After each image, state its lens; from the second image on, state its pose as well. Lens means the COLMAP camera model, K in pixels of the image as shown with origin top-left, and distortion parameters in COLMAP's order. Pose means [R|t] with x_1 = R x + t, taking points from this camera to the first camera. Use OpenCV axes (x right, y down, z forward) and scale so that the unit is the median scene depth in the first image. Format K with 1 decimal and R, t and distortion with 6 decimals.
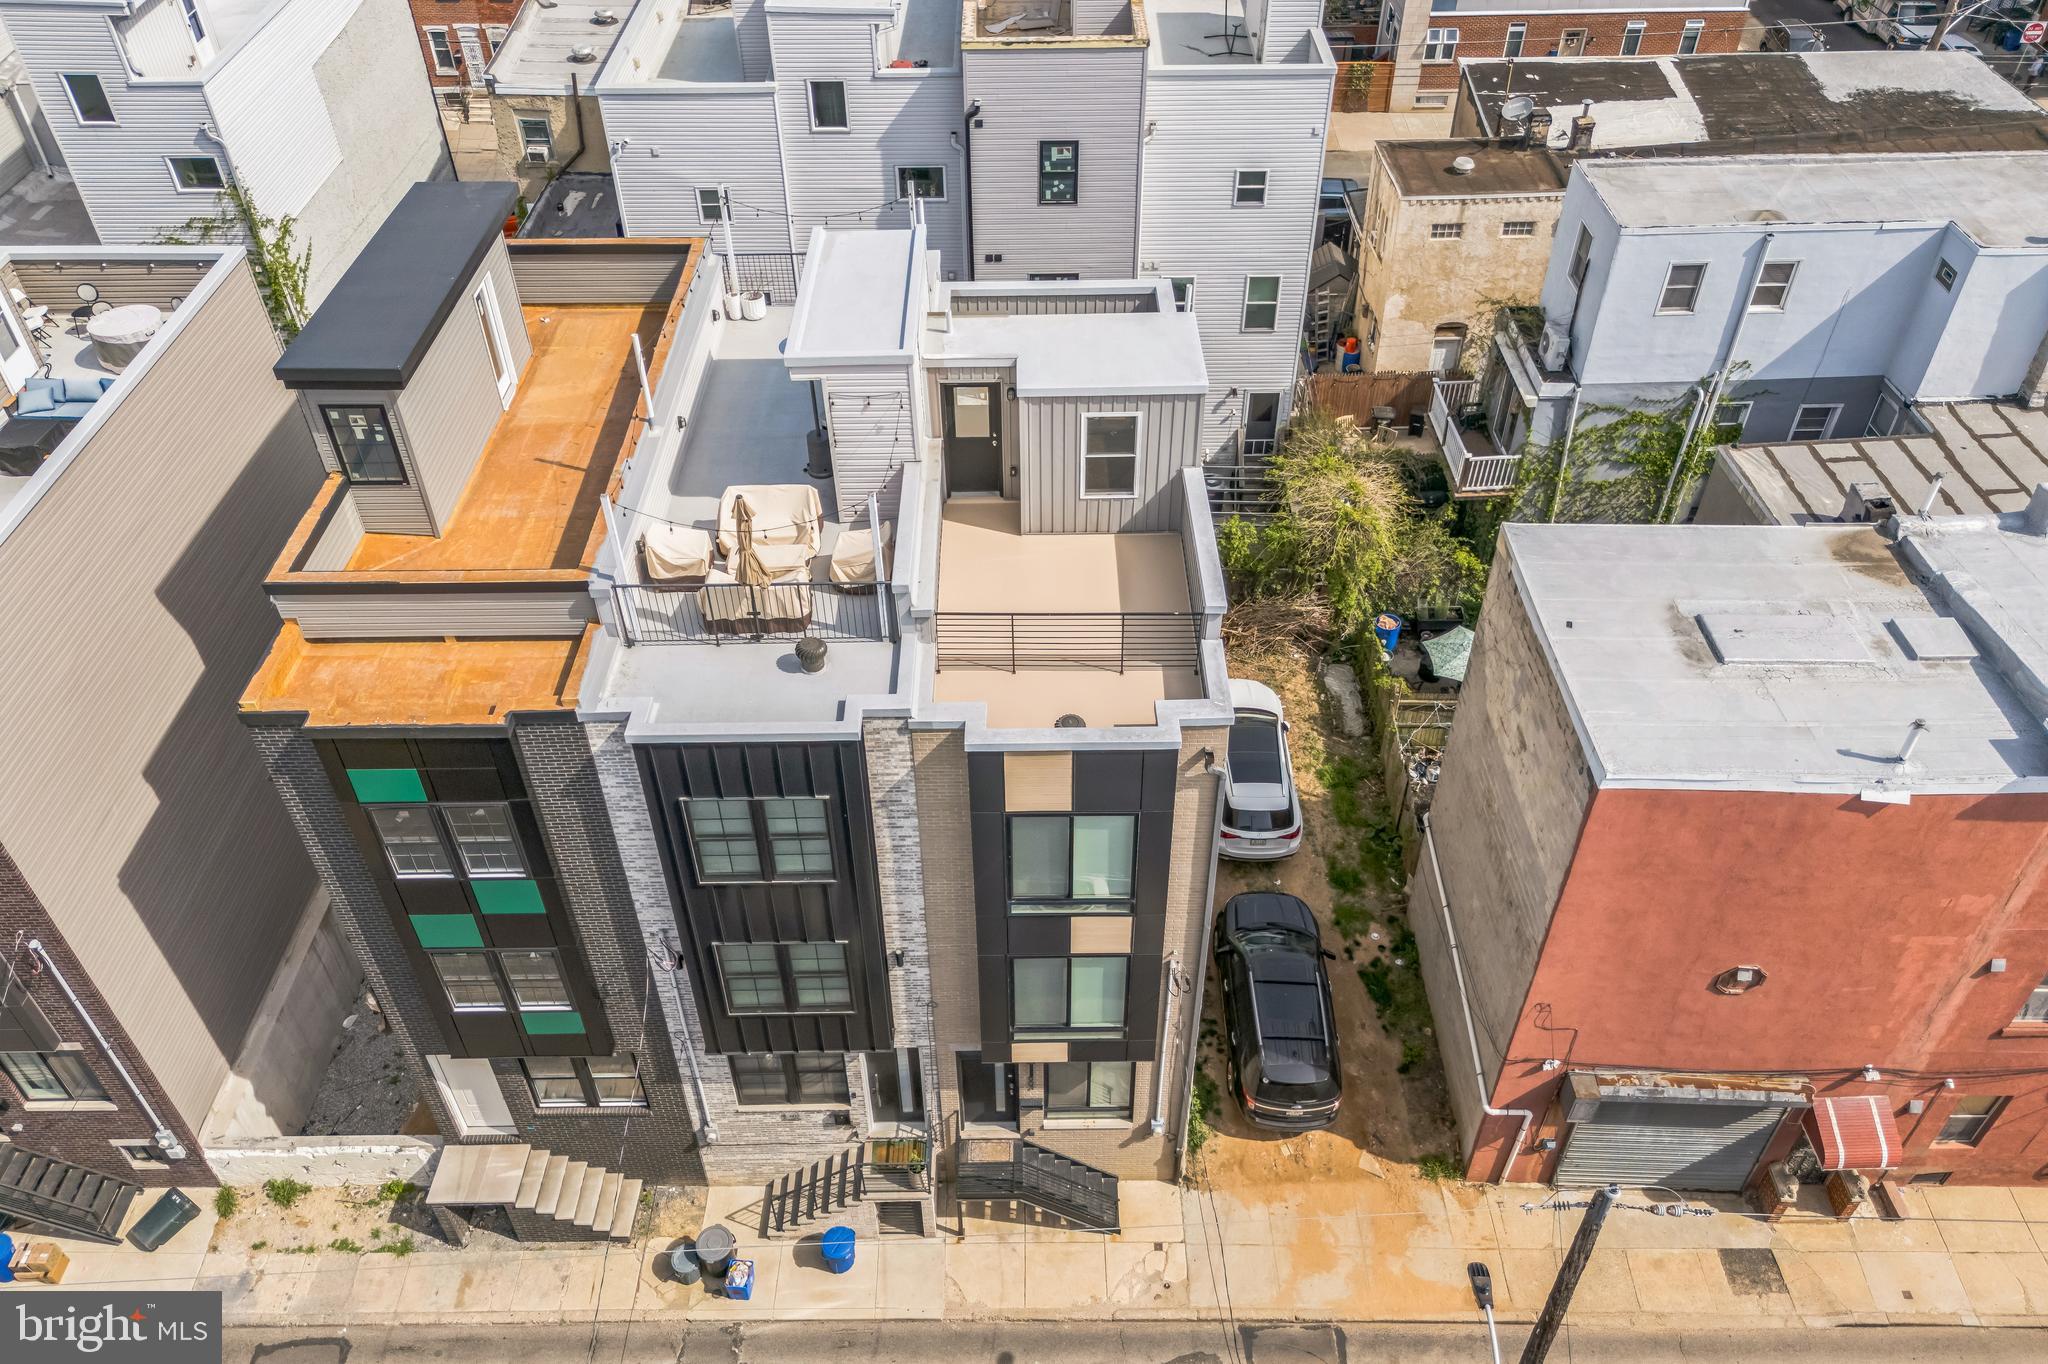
lens RADIAL K [[1508.5, 0, 1029.0], [0, 1508.5, 675.7], [0, 0, 1]] dist [0.067702, -0.062751]
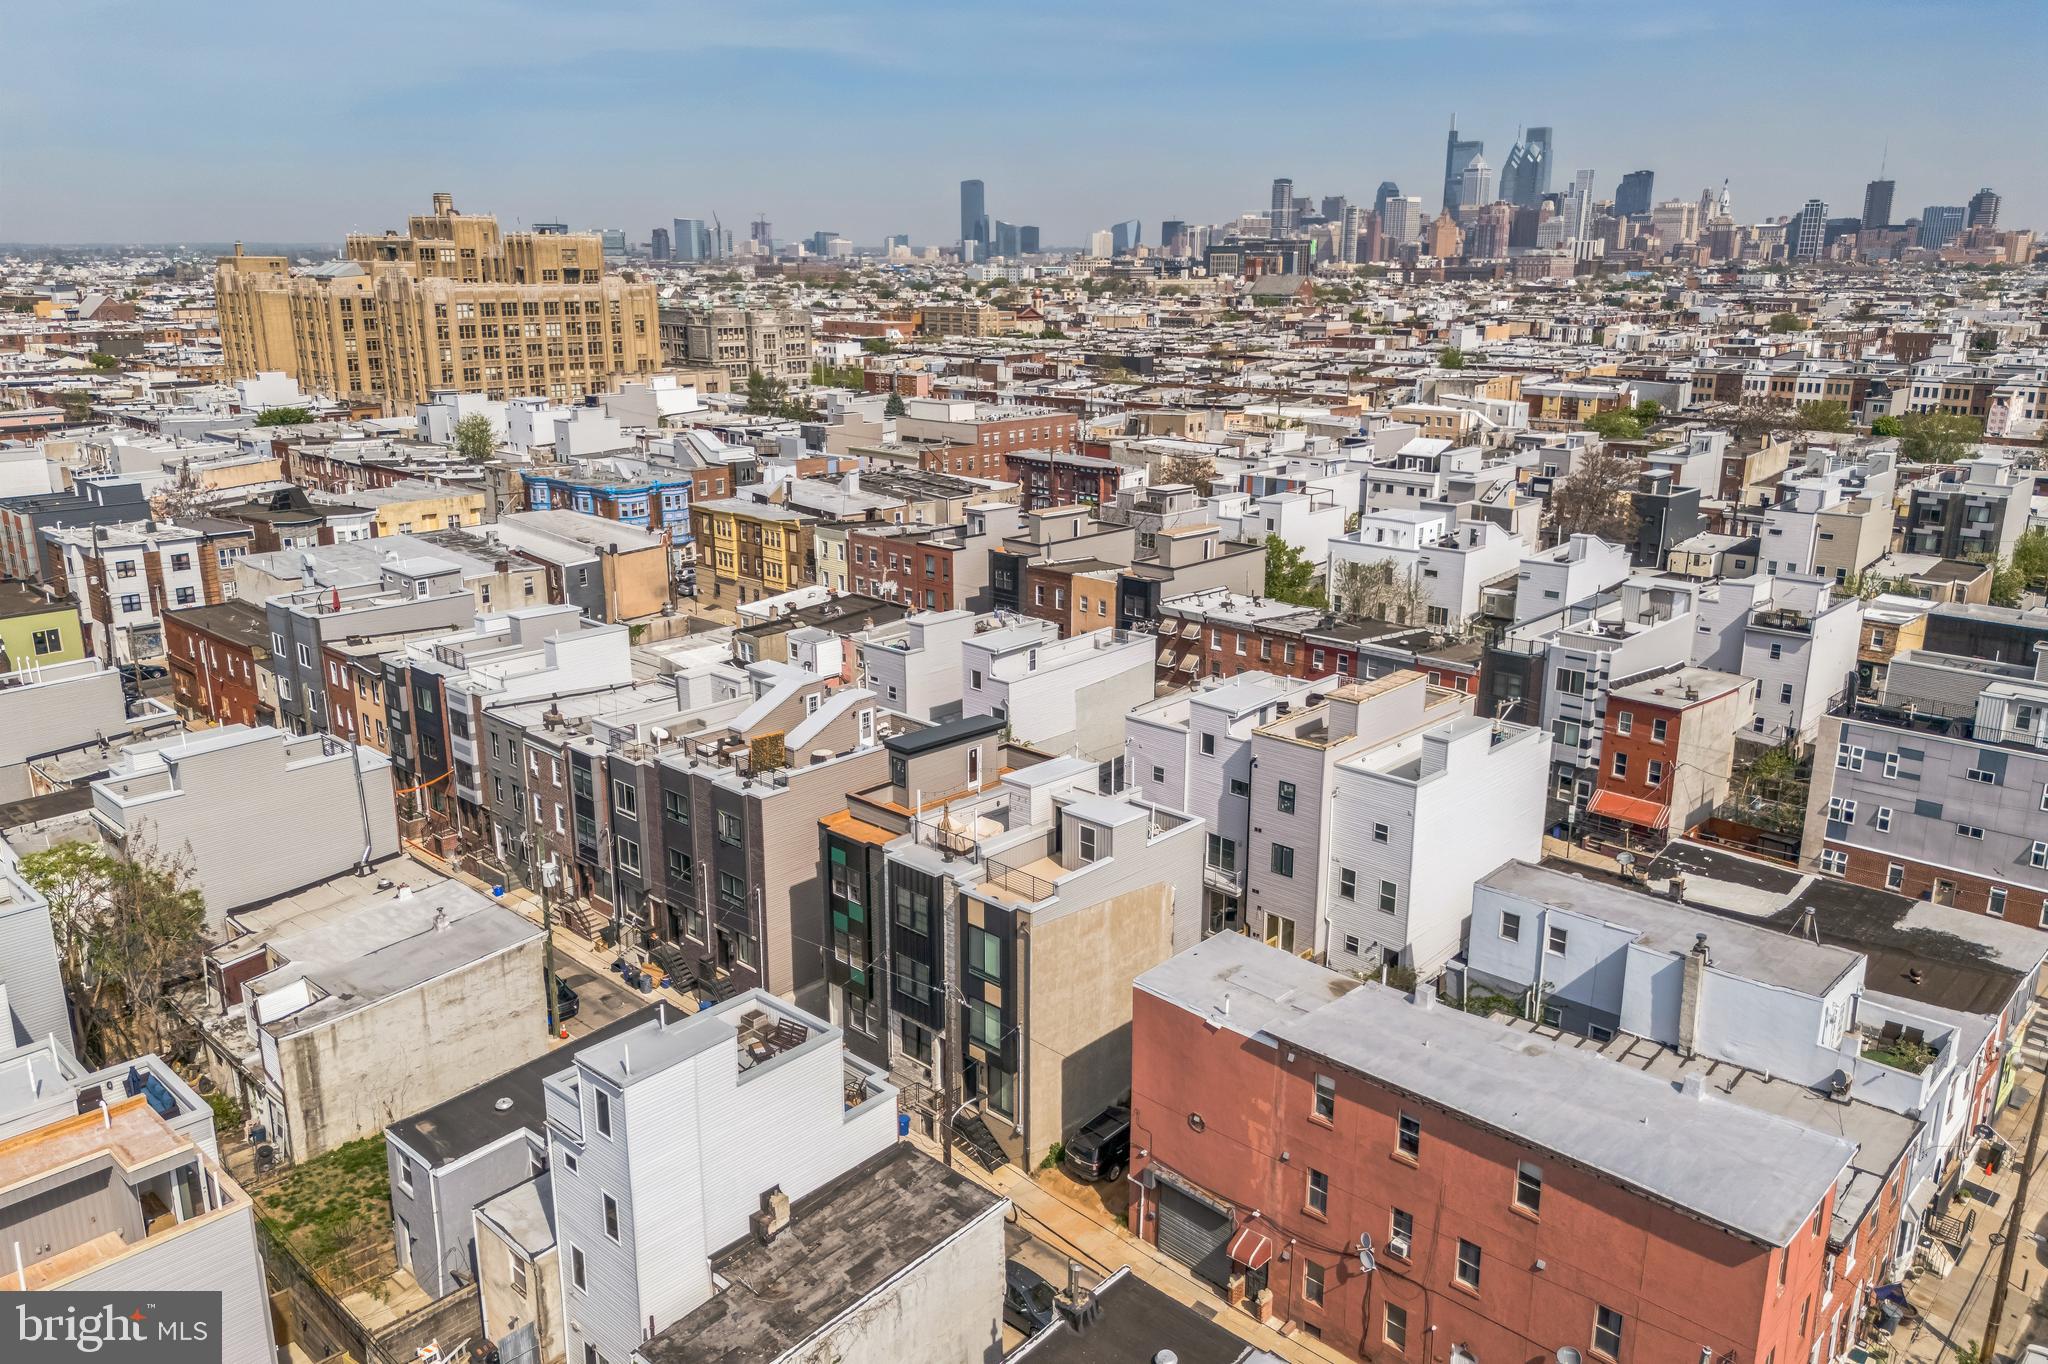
lens RADIAL K [[1508.5, 0, 1029.0], [0, 1508.5, 662.8], [0, 0, 1]] dist [0.067702, -0.062751]
pose [[0.722266, 0.184212, -0.666632, 1.458809], [-0.460608, 0.847135, -0.264957, 0.291202], [0.515919, 0.498425, 0.696706, -0.931692]]
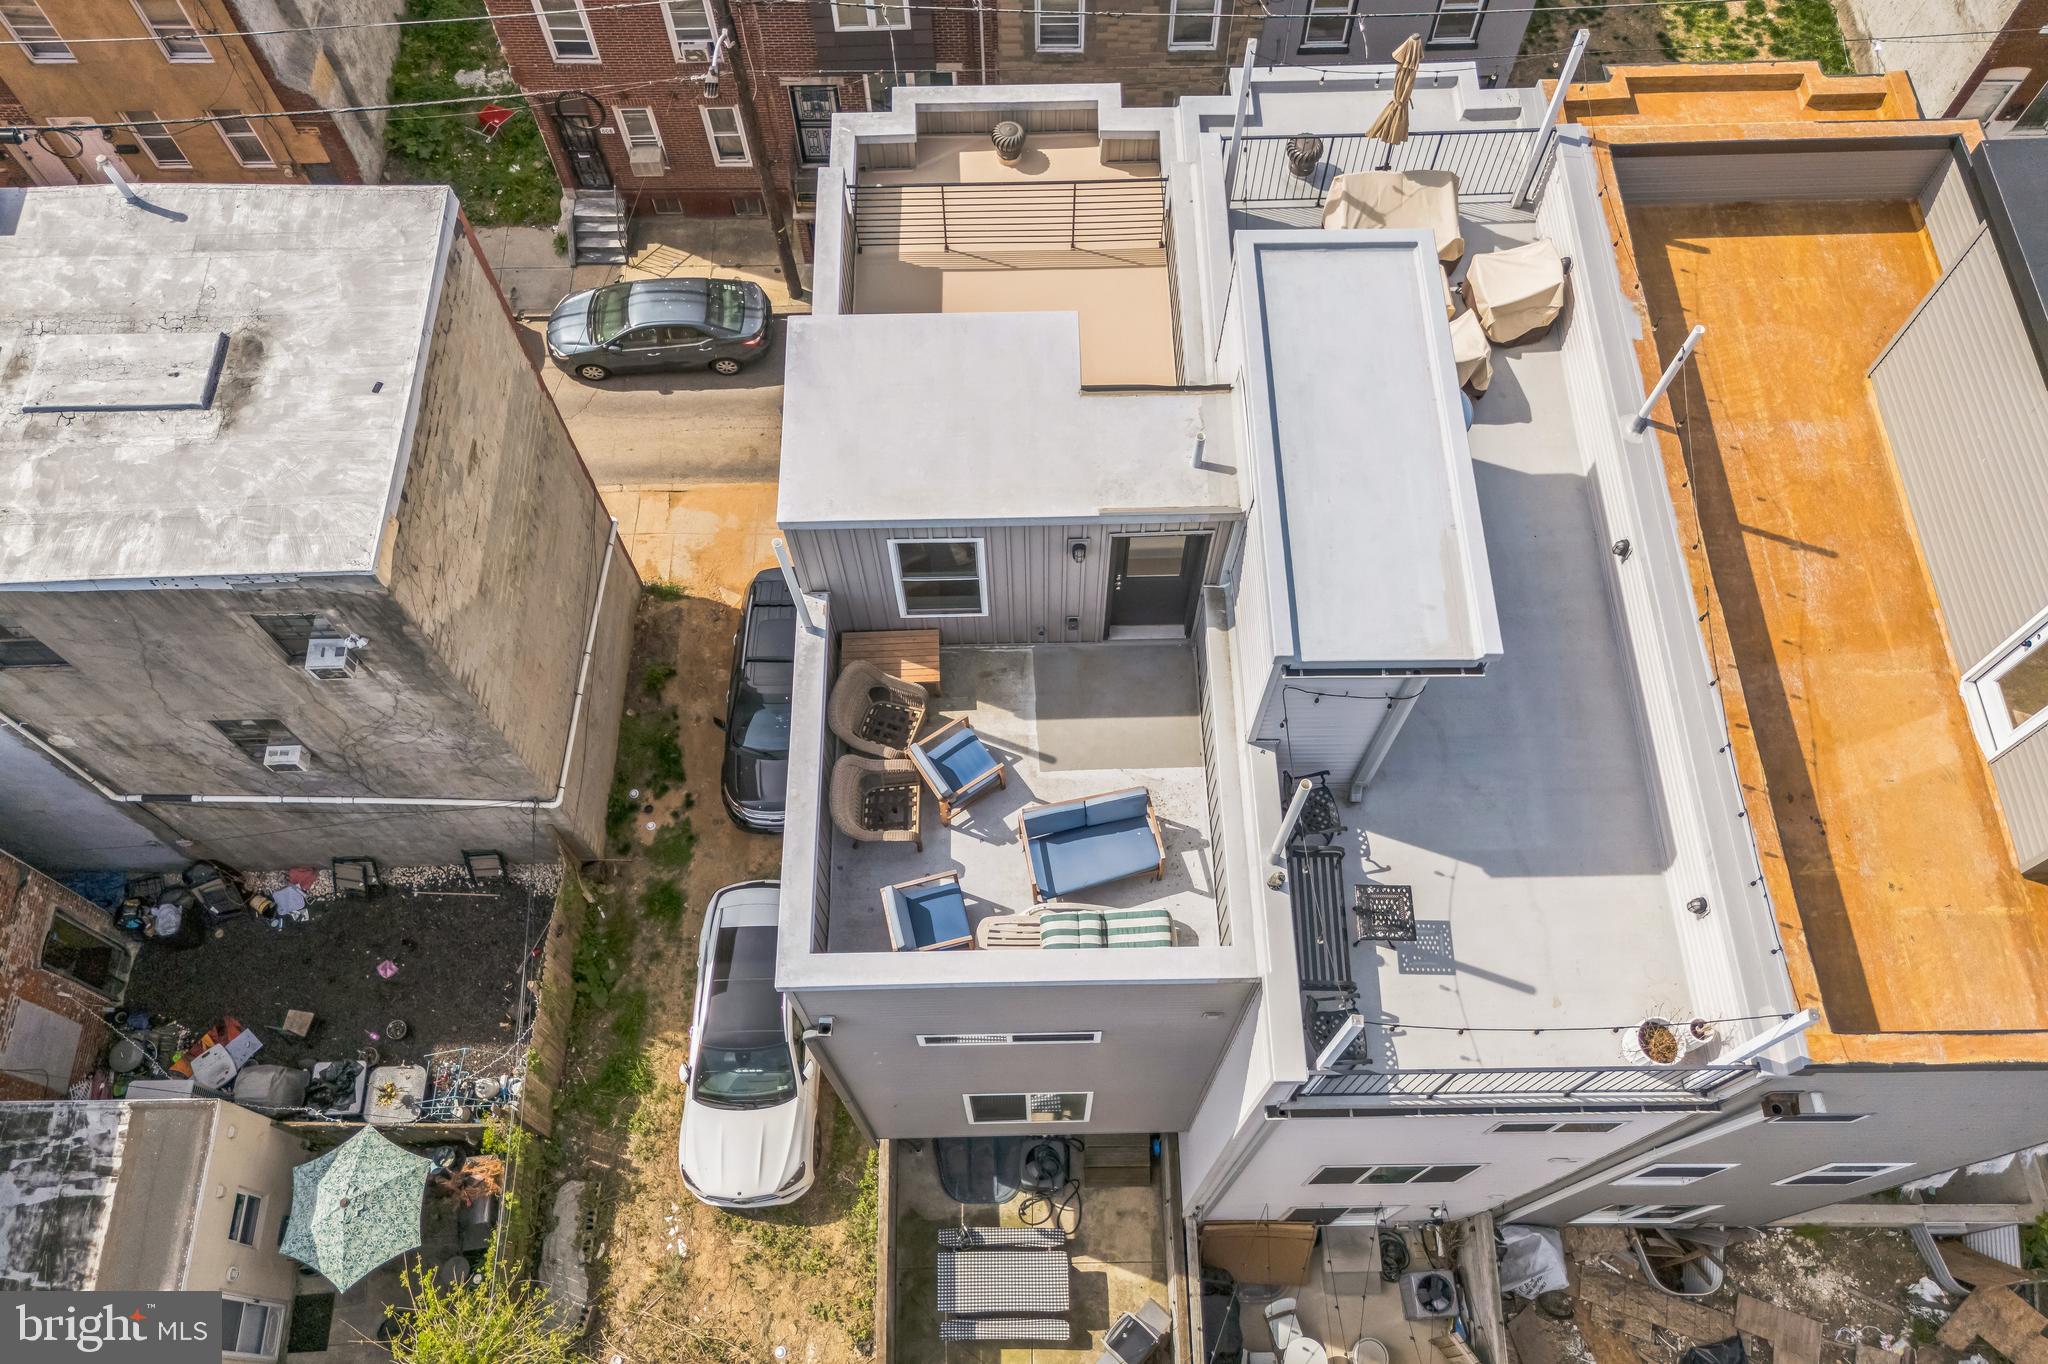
lens RADIAL K [[1508.5, 0, 1023.3], [0, 1508.5, 677.1], [0, 0, 1]] dist [0.067702, -0.062751]
pose [[-0.999802, 0.013511, 0.014582, 0.007305], [0.010564, -0.260311, 0.965467, -0.712554], [0.016840, 0.965430, 0.260117, 0.802440]]
